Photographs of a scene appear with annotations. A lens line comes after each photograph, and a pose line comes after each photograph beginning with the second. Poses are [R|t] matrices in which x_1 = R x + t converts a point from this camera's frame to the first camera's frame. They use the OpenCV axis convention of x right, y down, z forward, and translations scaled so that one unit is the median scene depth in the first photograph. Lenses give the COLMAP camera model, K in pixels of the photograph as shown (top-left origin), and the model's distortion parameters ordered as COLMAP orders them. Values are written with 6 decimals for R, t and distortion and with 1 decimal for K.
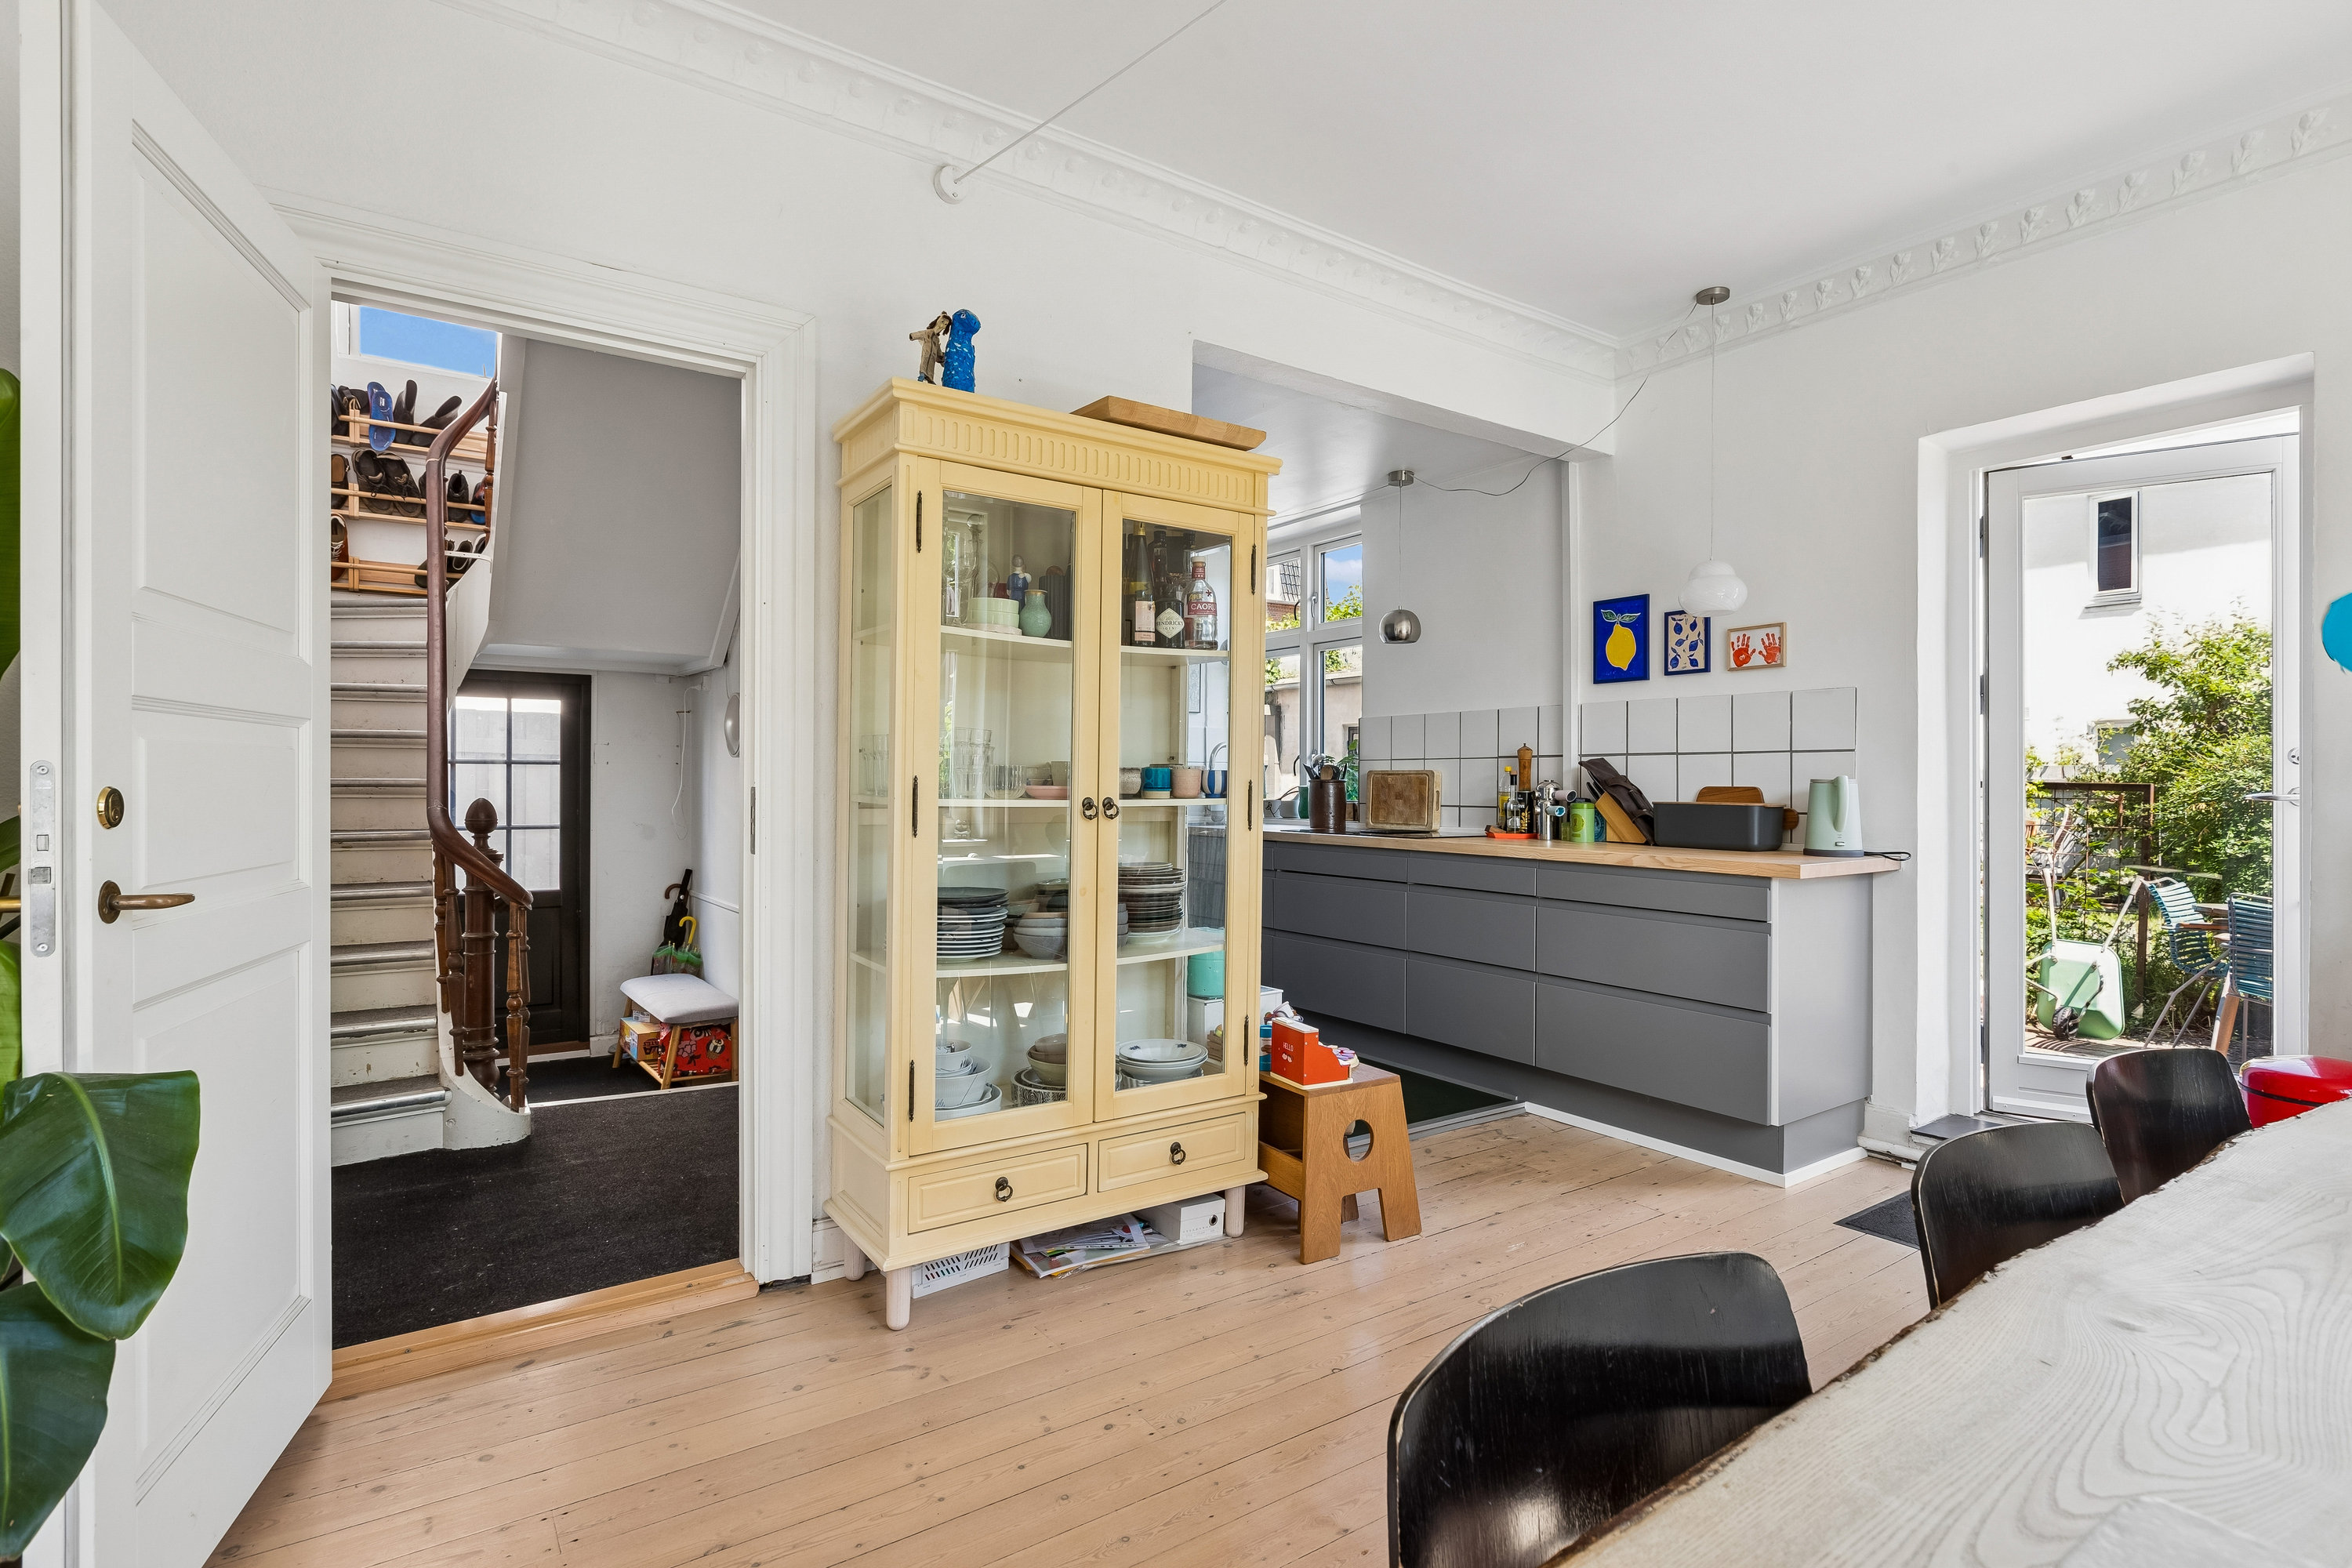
lens RADIAL K [[1145.0, 0, 1173.2], [0, 1145.0, 776.9], [0, 0, 1]] dist [0.003863, -0.000038]
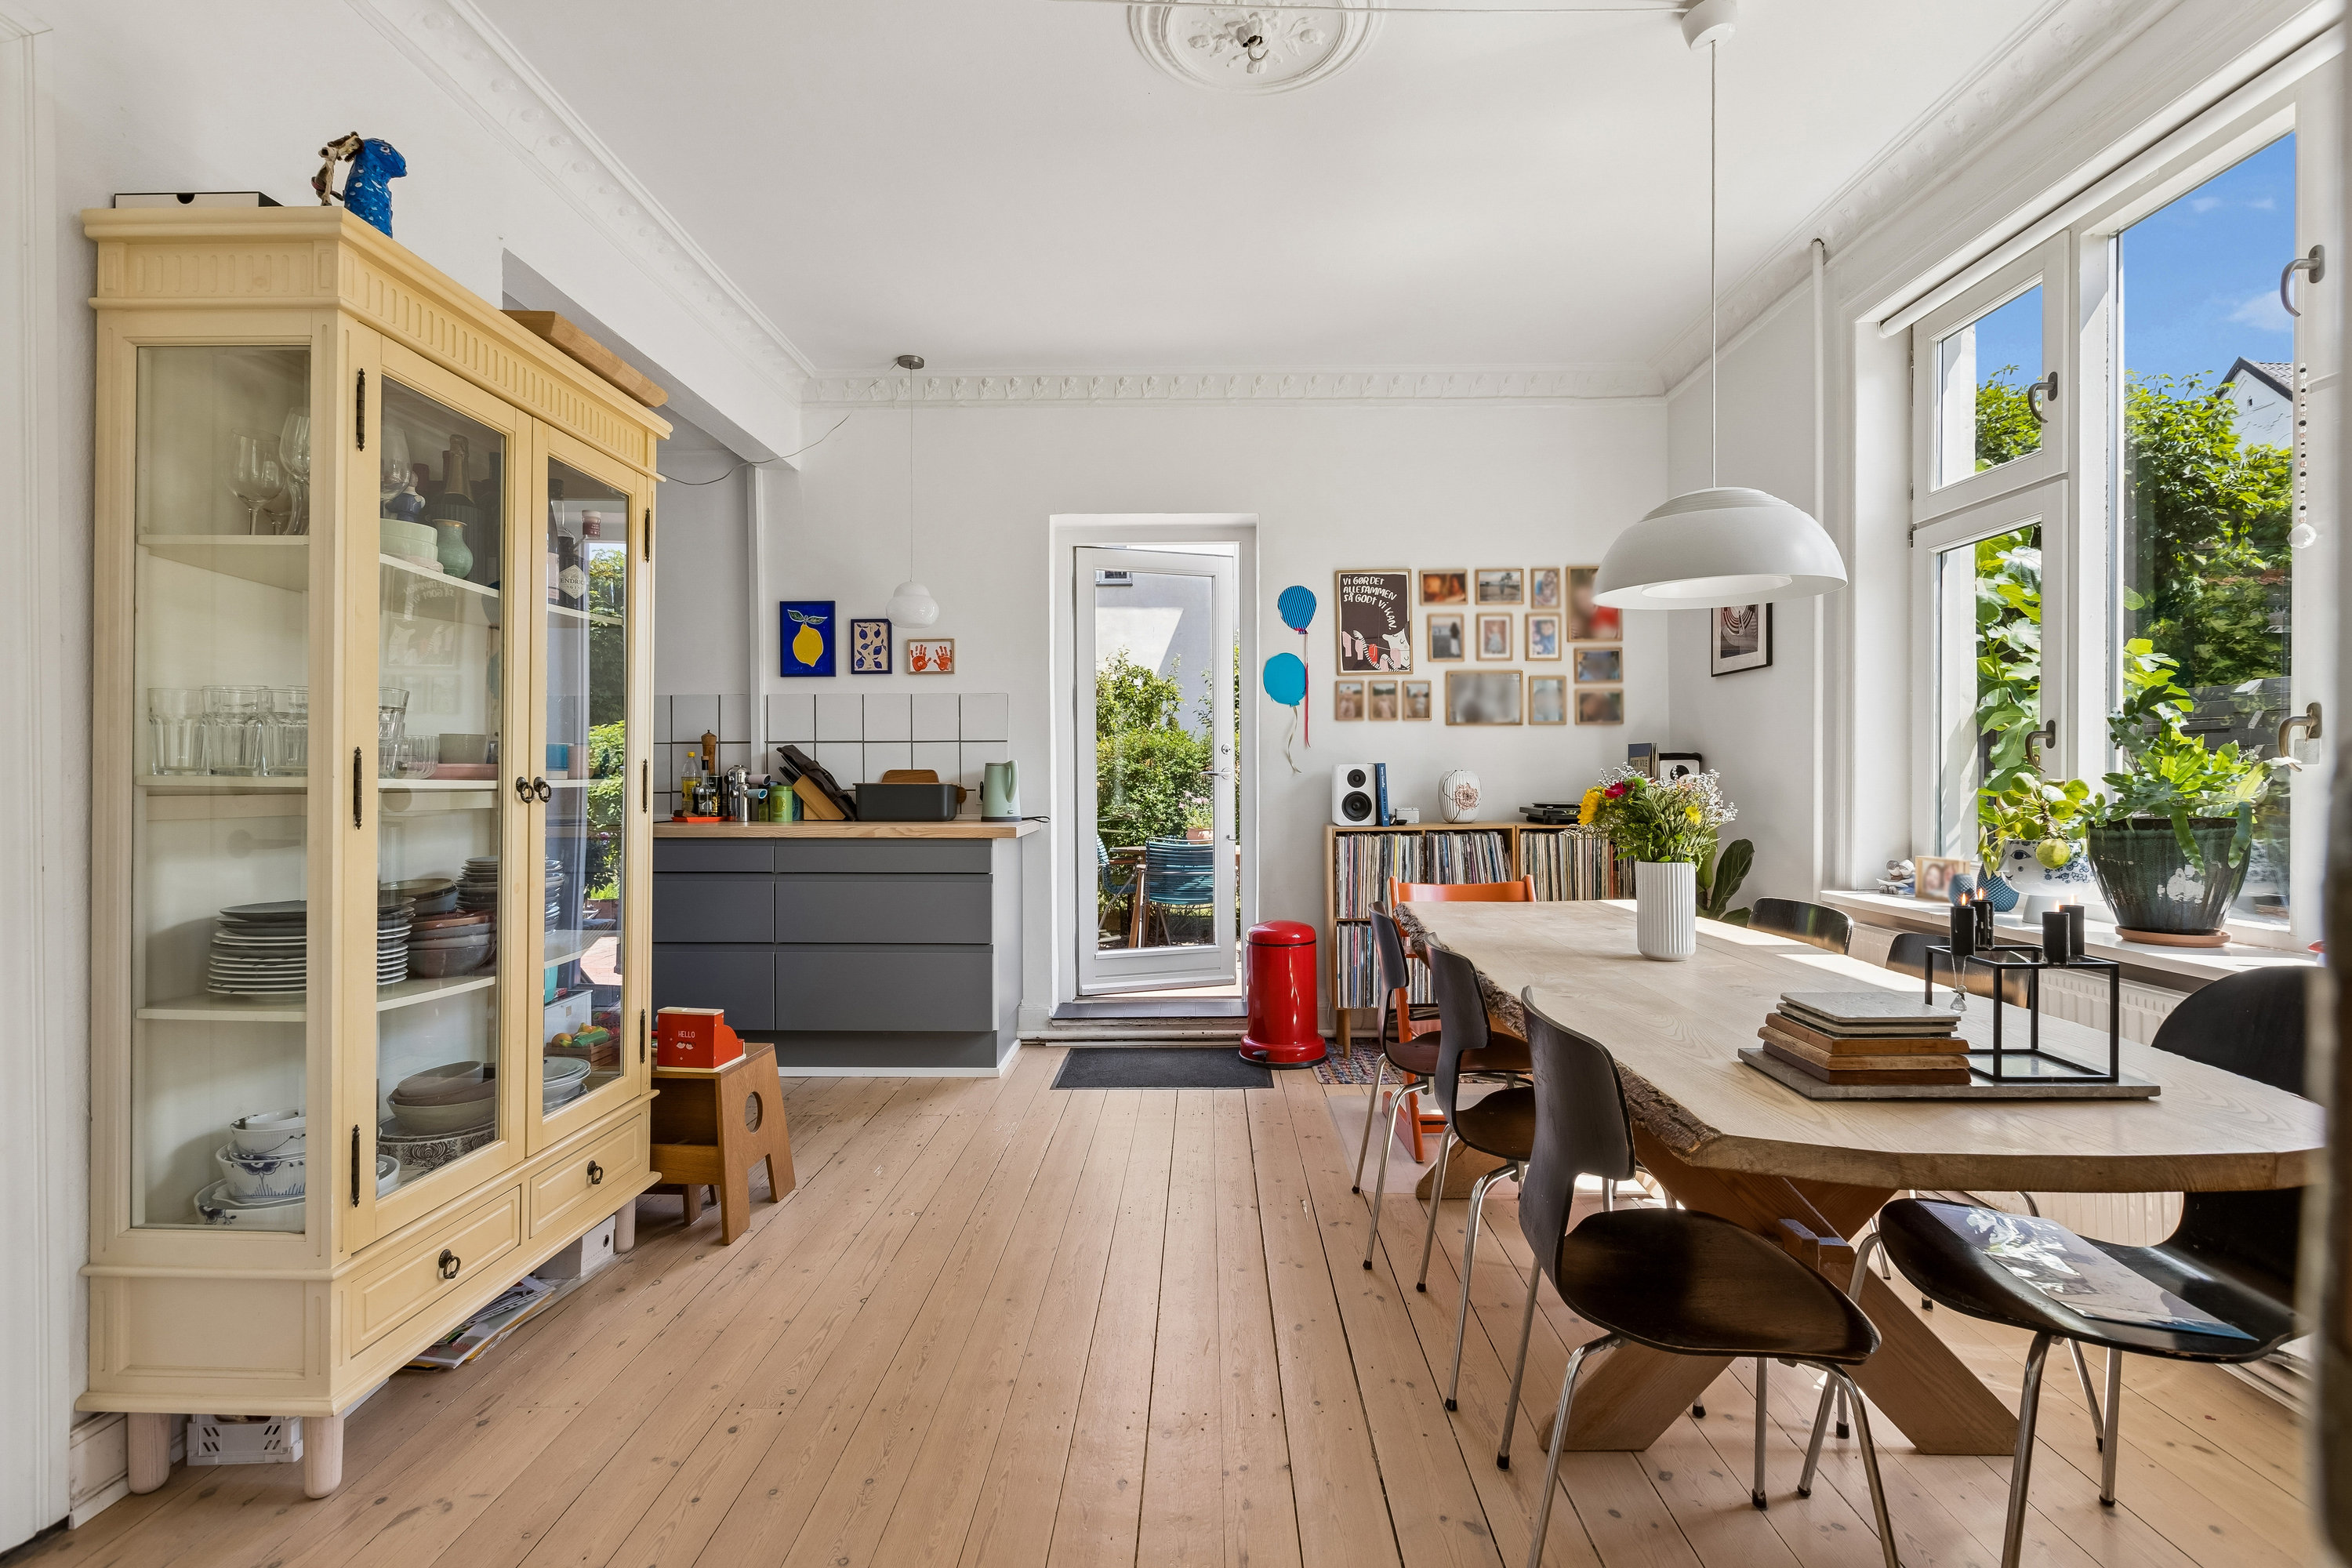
lens RADIAL K [[1111.4, 0, 1181.4], [0, 1111.4, 780.2], [0, 0, 1]] dist [0.001385, 0.000730]
pose [[0.586031, -0.009098, 0.810237, -0.319209], [0.002766, 0.999954, 0.009228, 0.010145], [-0.810284, -0.003167, 0.586029, 0.085971]]
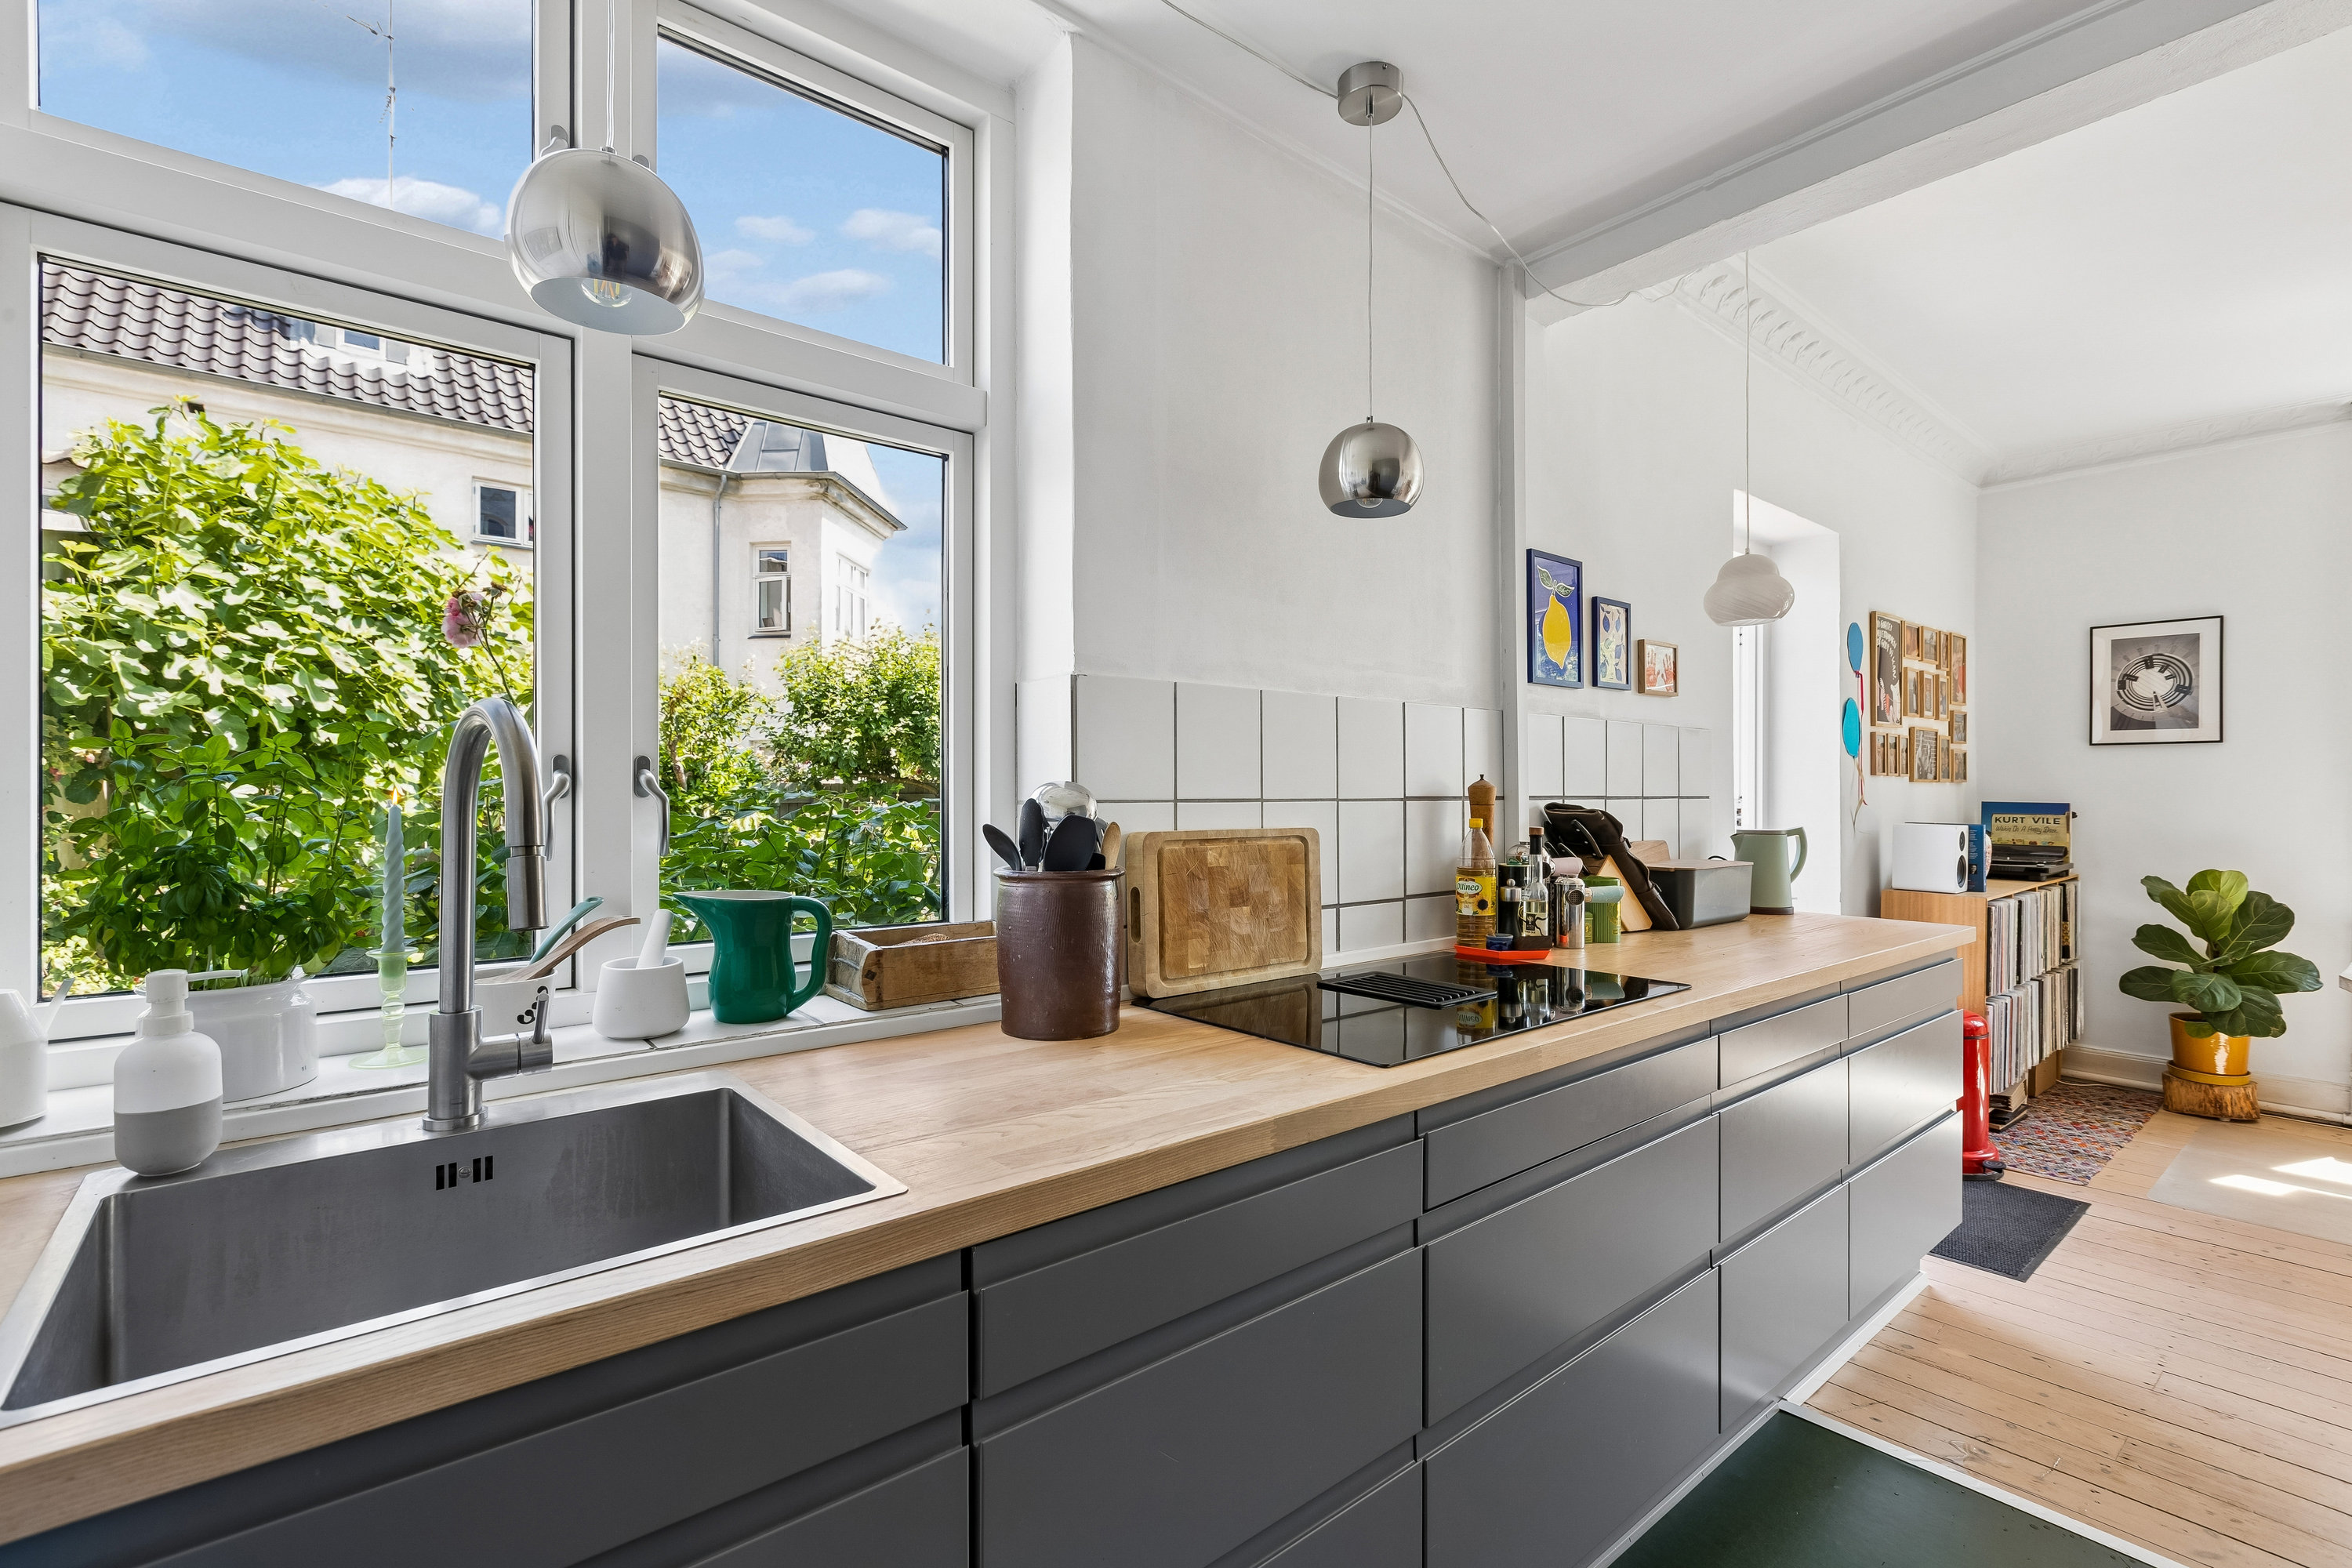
lens RADIAL K [[1061.9, 0, 1179.2], [0, 1061.9, 796.1], [0, 0, 1]] dist [-0.004414, -0.000499]
pose [[-0.092685, -0.003183, 0.995690, -0.214748], [-0.002199, 0.999993, 0.002992, -0.025379], [-0.995693, -0.001912, -0.092692, 1.480652]]
